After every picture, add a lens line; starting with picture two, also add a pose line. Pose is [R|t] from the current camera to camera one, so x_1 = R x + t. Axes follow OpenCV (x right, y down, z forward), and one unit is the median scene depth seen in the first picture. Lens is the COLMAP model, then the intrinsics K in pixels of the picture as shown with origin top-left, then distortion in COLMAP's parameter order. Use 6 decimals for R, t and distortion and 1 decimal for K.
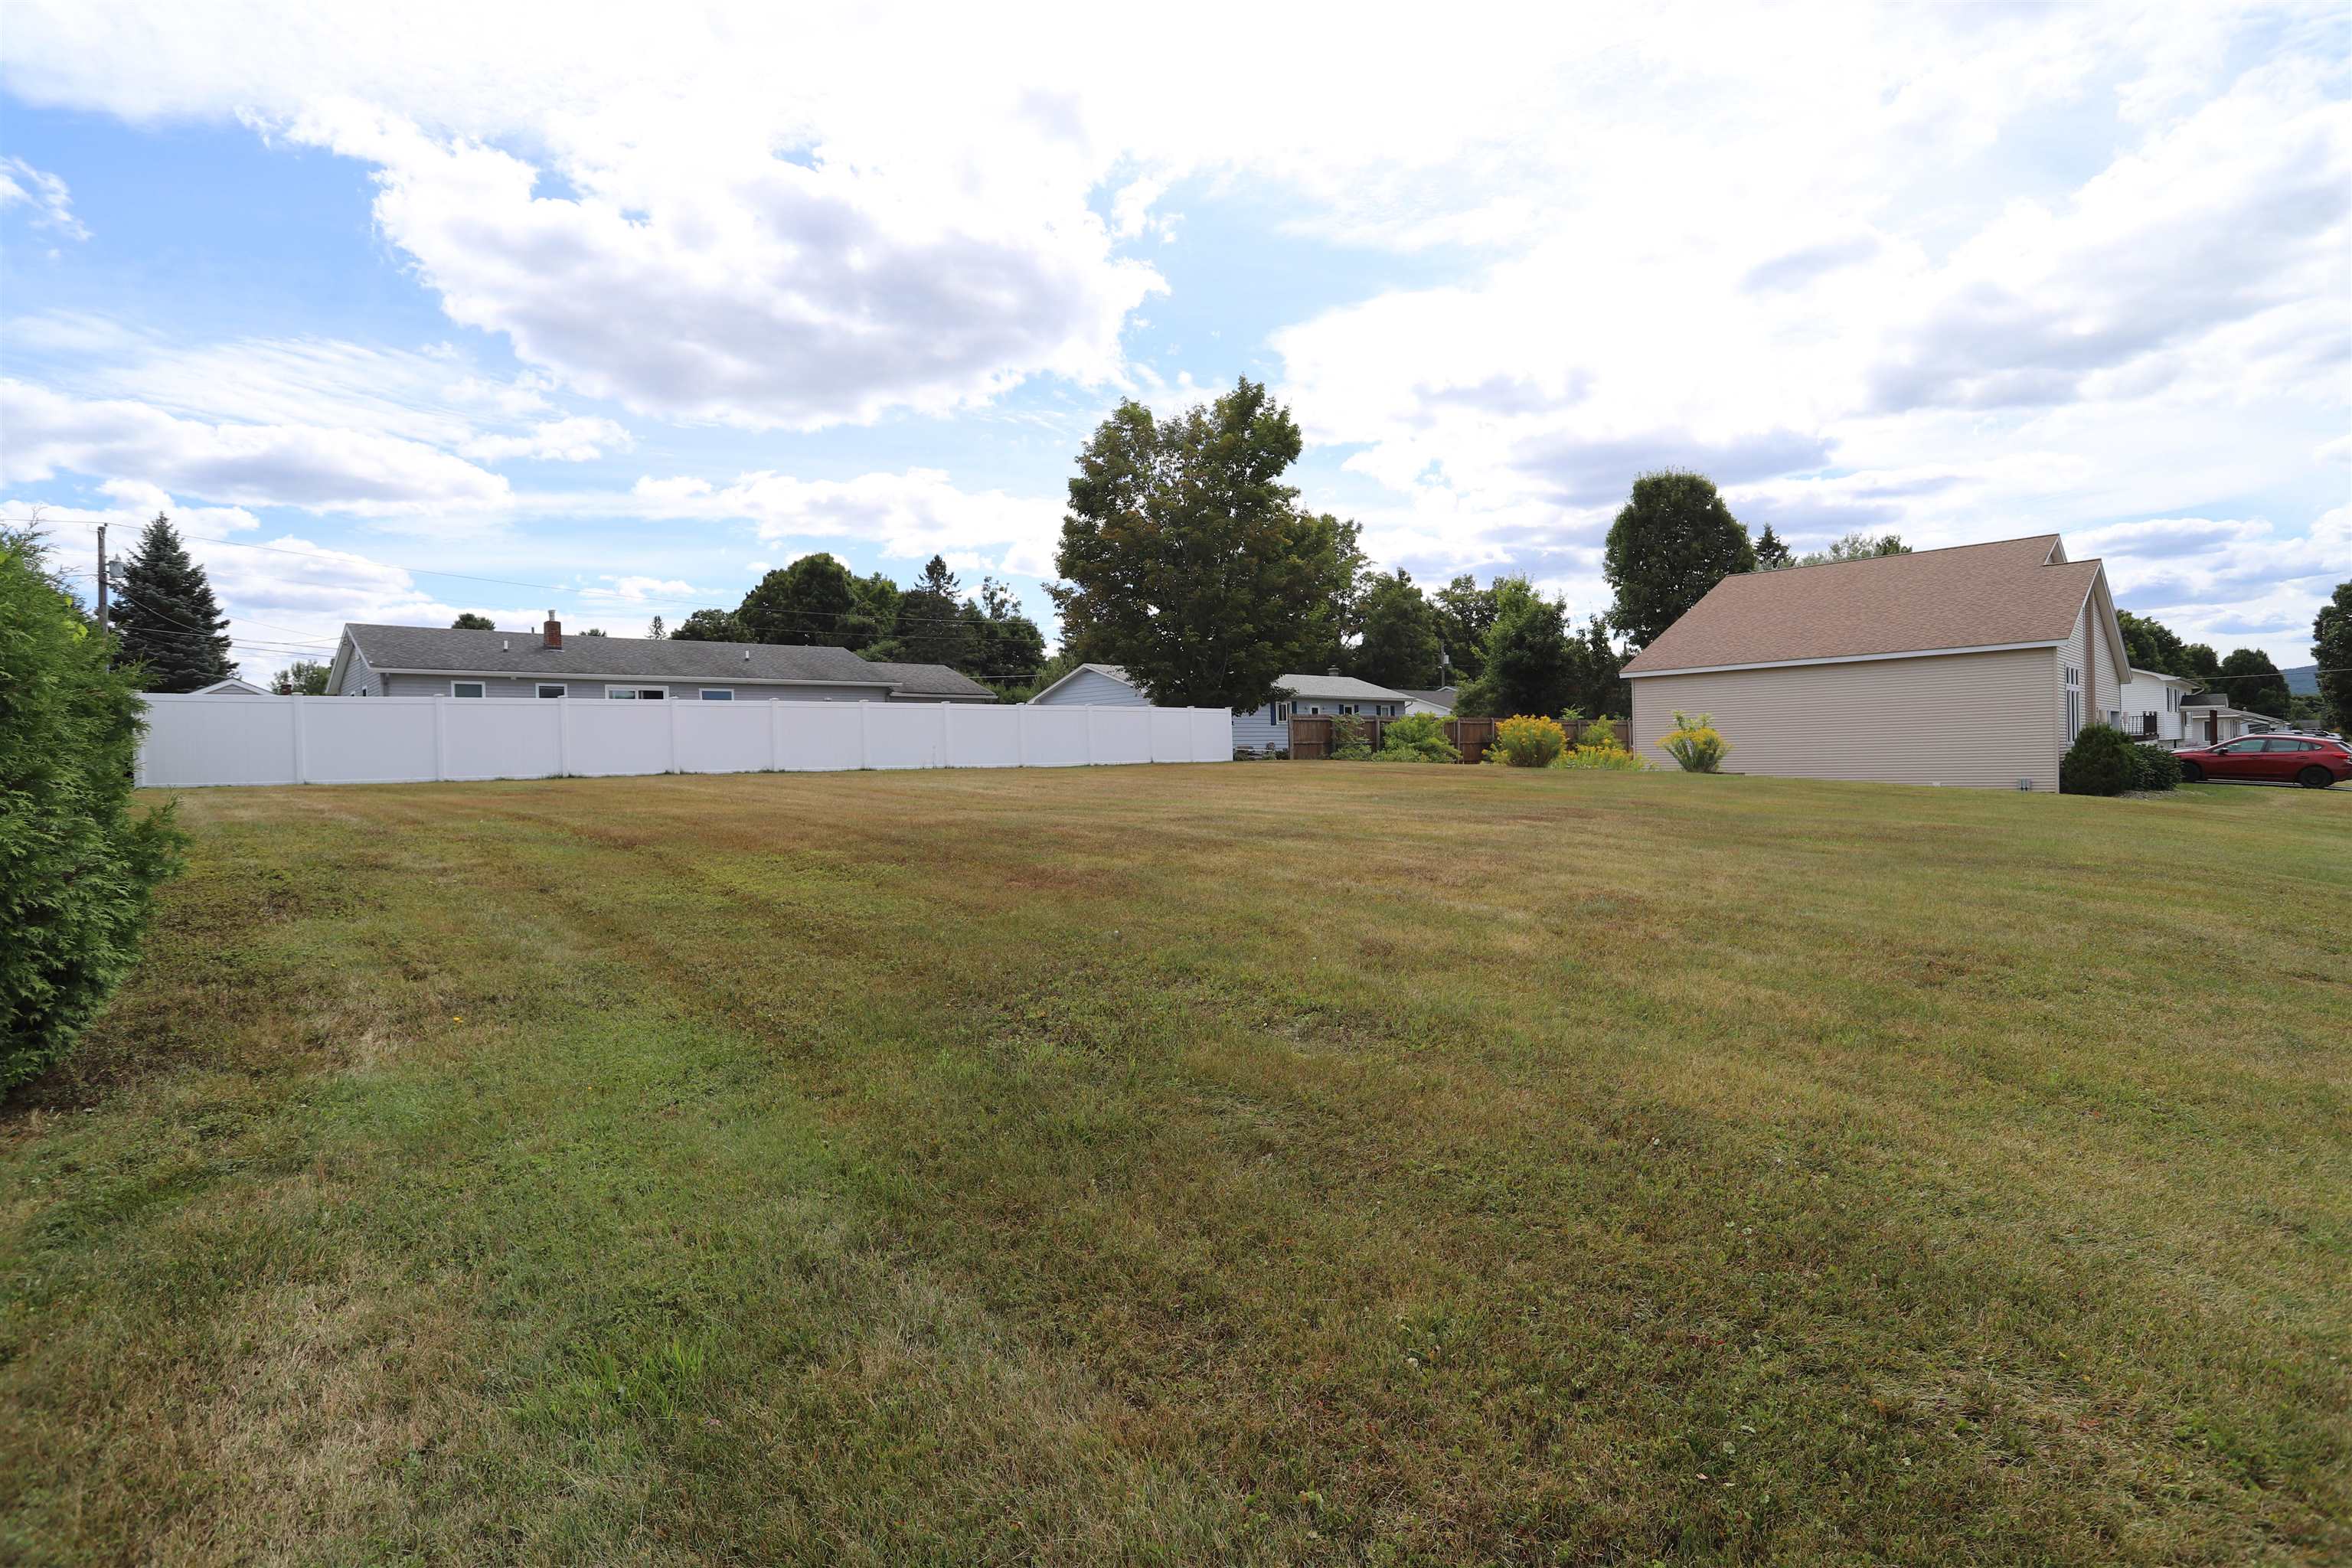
lens RADIAL K [[1148.0, 0, 1208.2], [0, 1148.0, 780.7], [0, 0, 1]] dist [-0.064061, 0.020916]
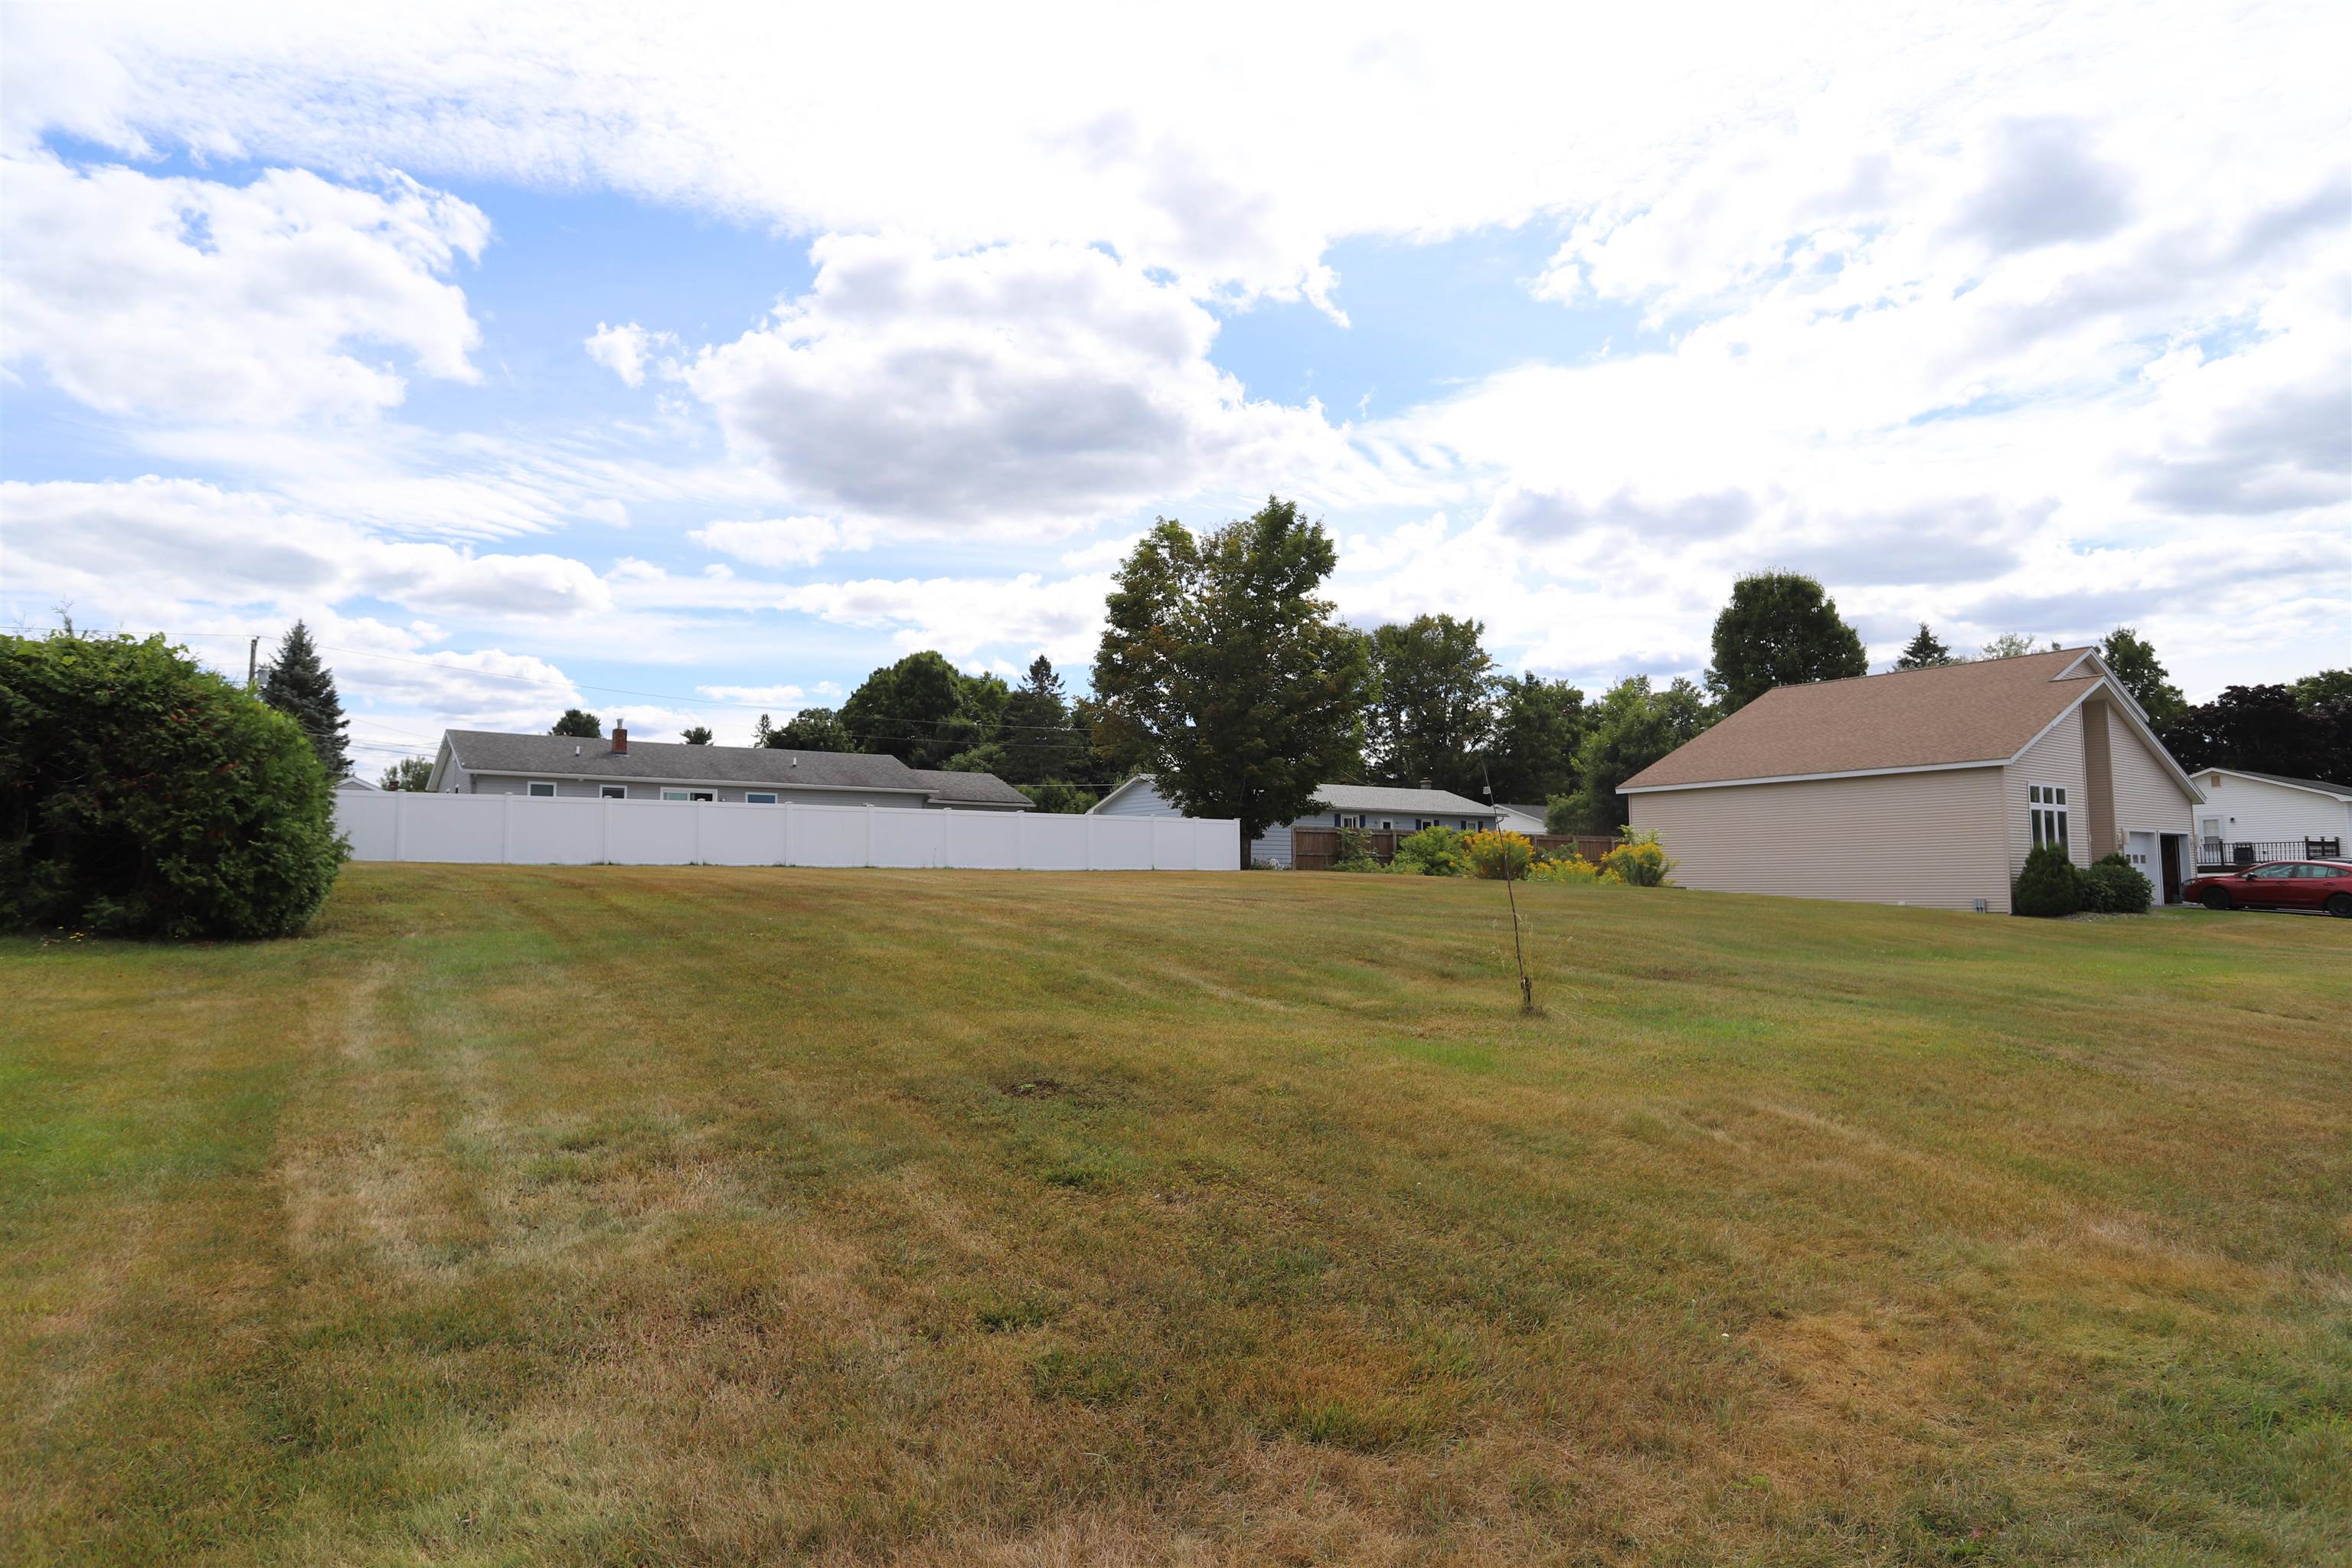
lens RADIAL K [[1373.0, 0, 1221.3], [0, 1373.0, 785.9], [0, 0, 1]] dist [-0.043337, 0.000791]
pose [[0.989728, 0.012131, -0.142447, 0.152735], [-0.024957, 0.995754, -0.088603, 0.013968], [0.140767, 0.091248, 0.985829, -0.183103]]
